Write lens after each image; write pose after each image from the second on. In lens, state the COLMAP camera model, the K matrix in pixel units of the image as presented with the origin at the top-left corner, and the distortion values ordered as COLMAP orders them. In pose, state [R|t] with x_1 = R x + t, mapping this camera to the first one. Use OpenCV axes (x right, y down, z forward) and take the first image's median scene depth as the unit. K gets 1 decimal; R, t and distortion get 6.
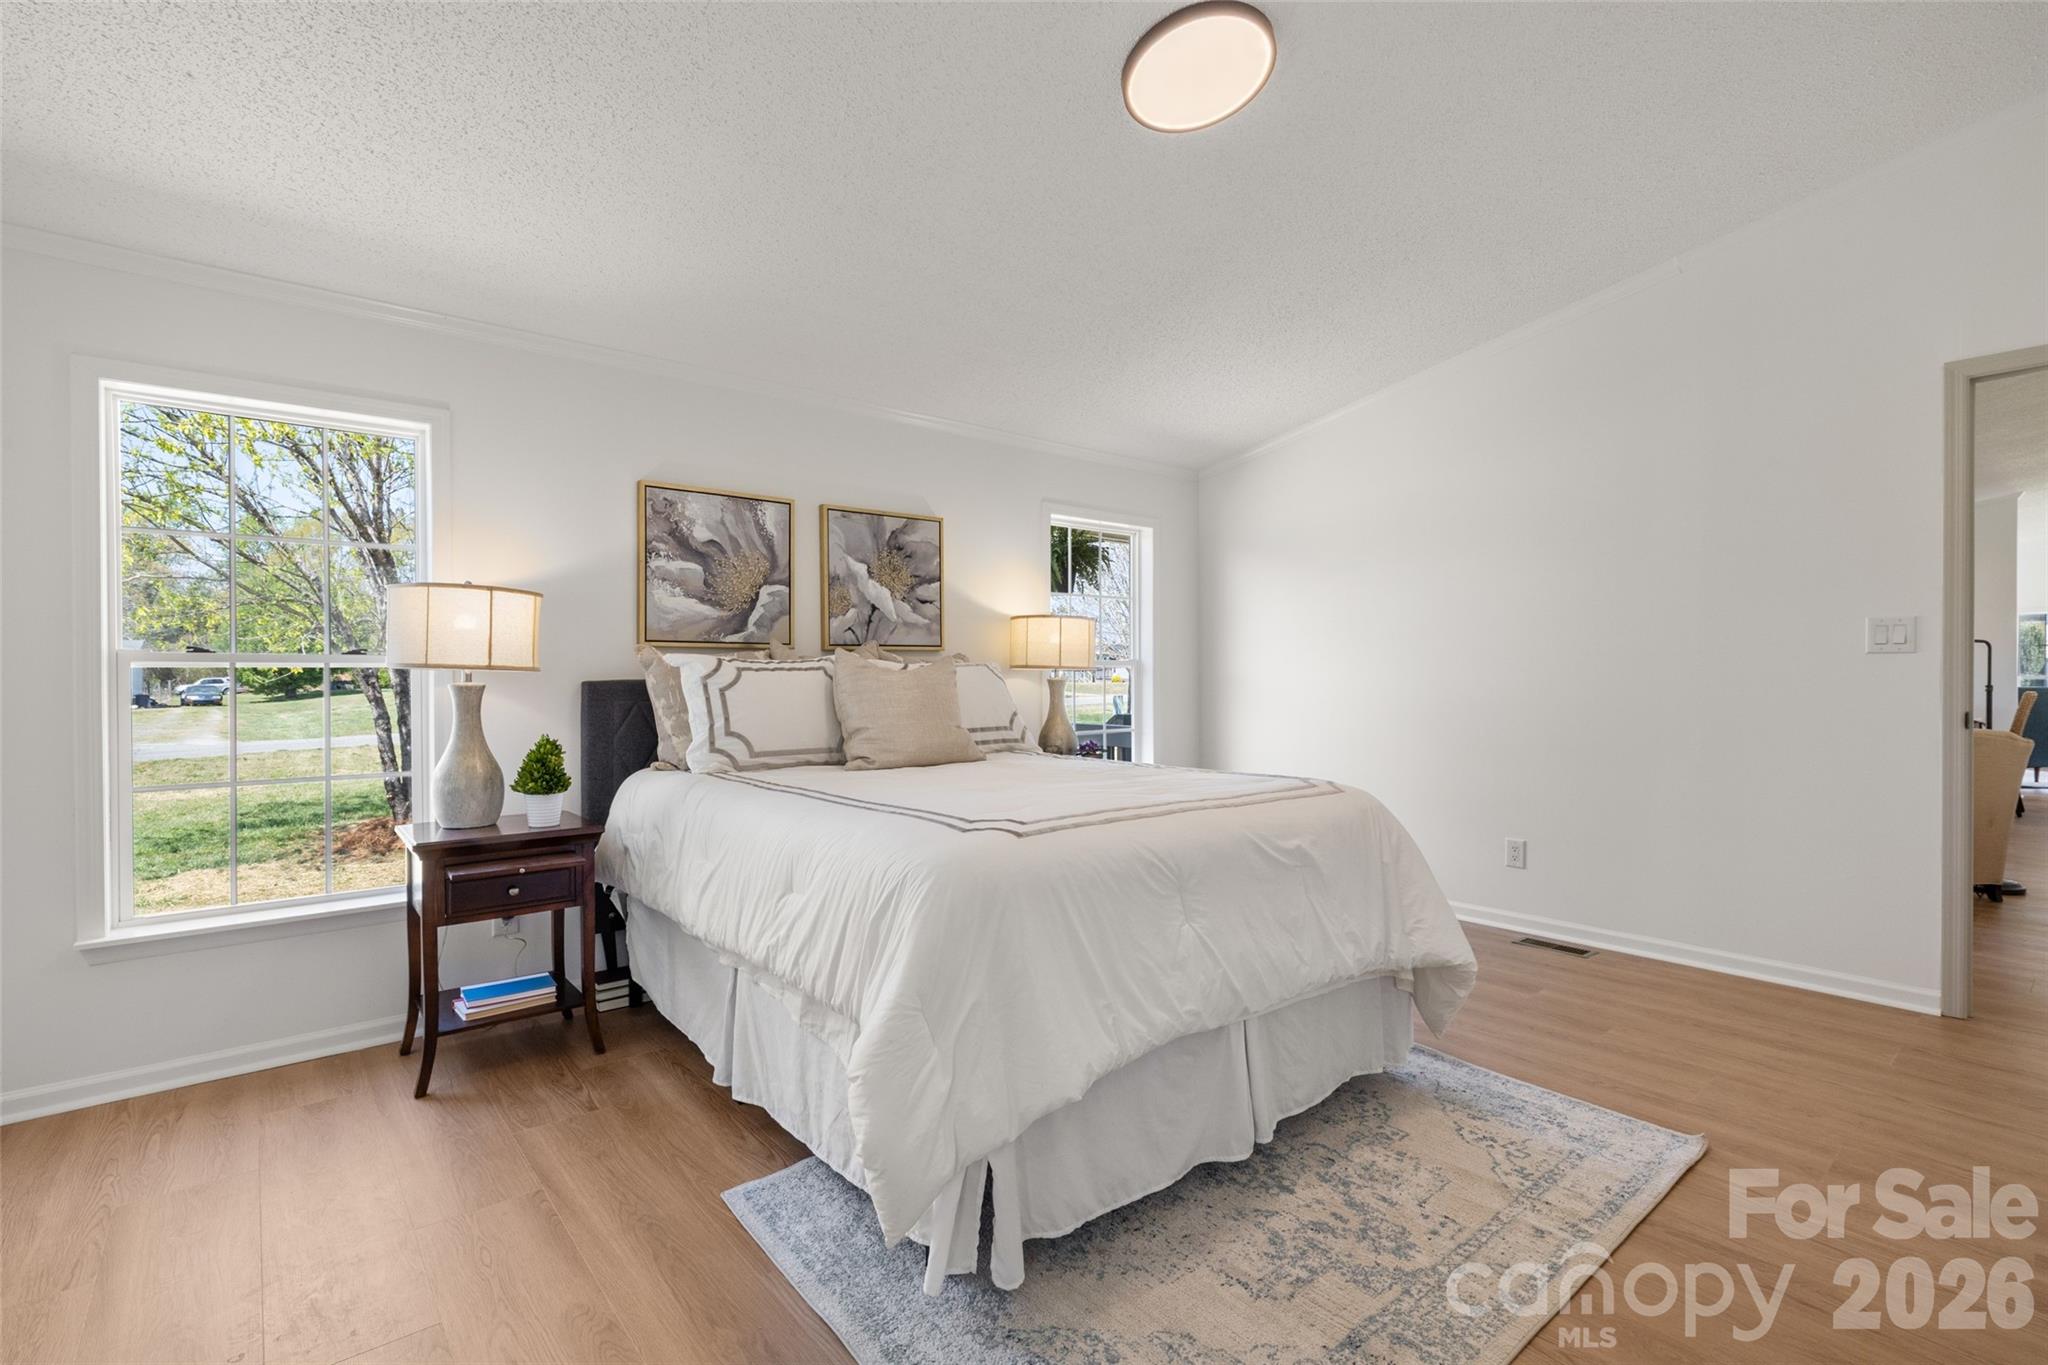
lens RADIAL K [[957.9, 0, 1013.2], [0, 957.9, 677.2], [0, 0, 1]] dist [0.001528, -0.000279]
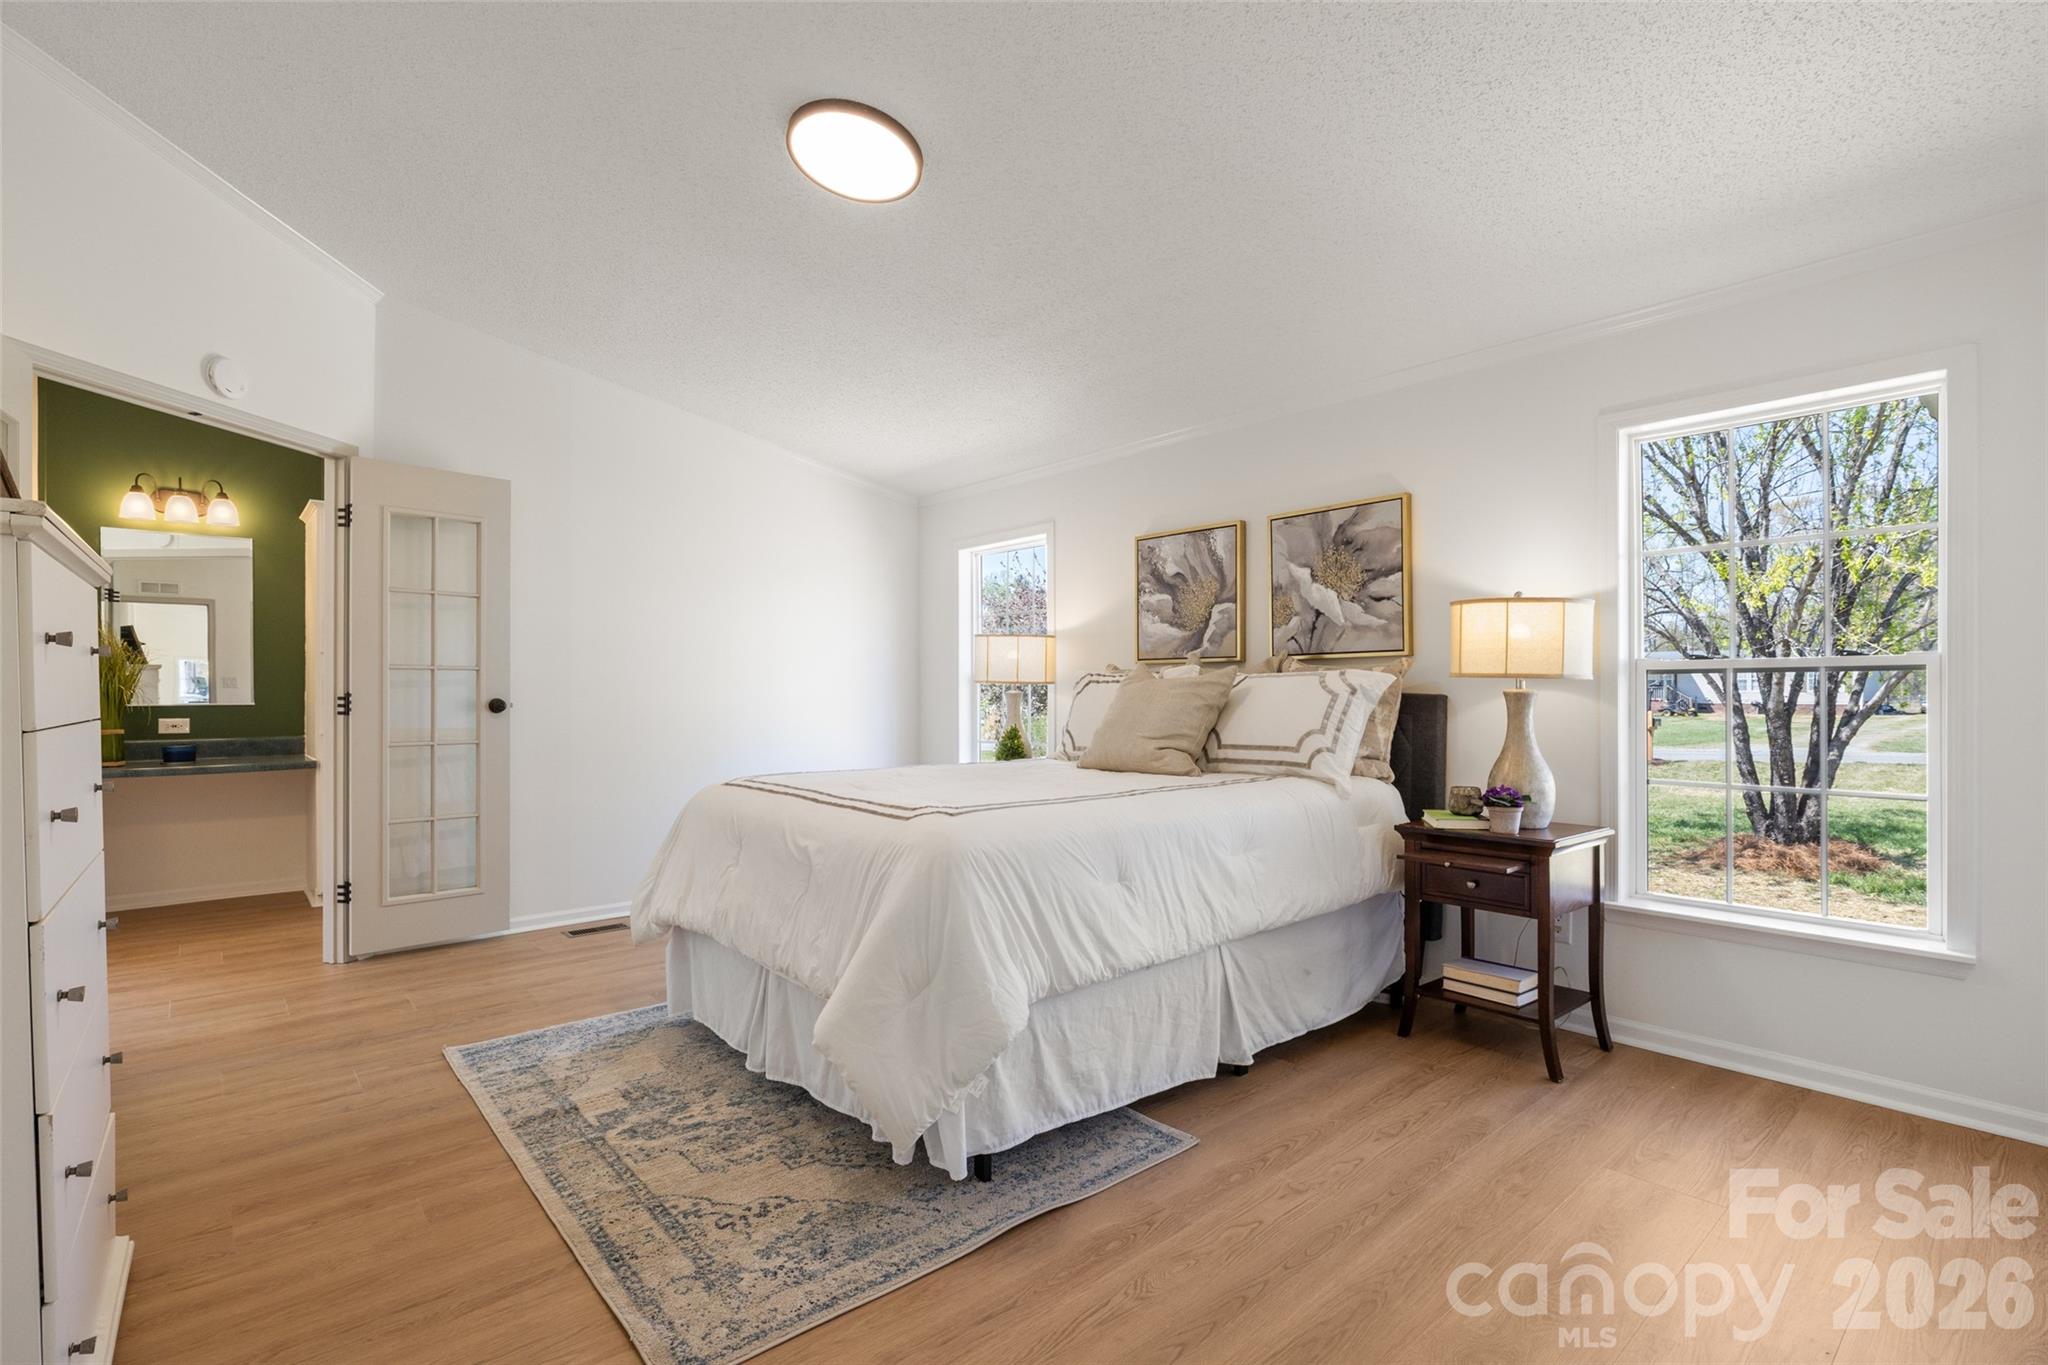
lens RADIAL K [[973.6, 0, 1013.4], [0, 973.6, 688.5], [0, 0, 1]] dist [-0.002719, -0.000429]
pose [[-0.003513, 0.005575, -0.999978, 0.812876], [0.001158, 0.999984, 0.005571, -0.005308], [0.999993, -0.001138, -0.003519, 0.720559]]
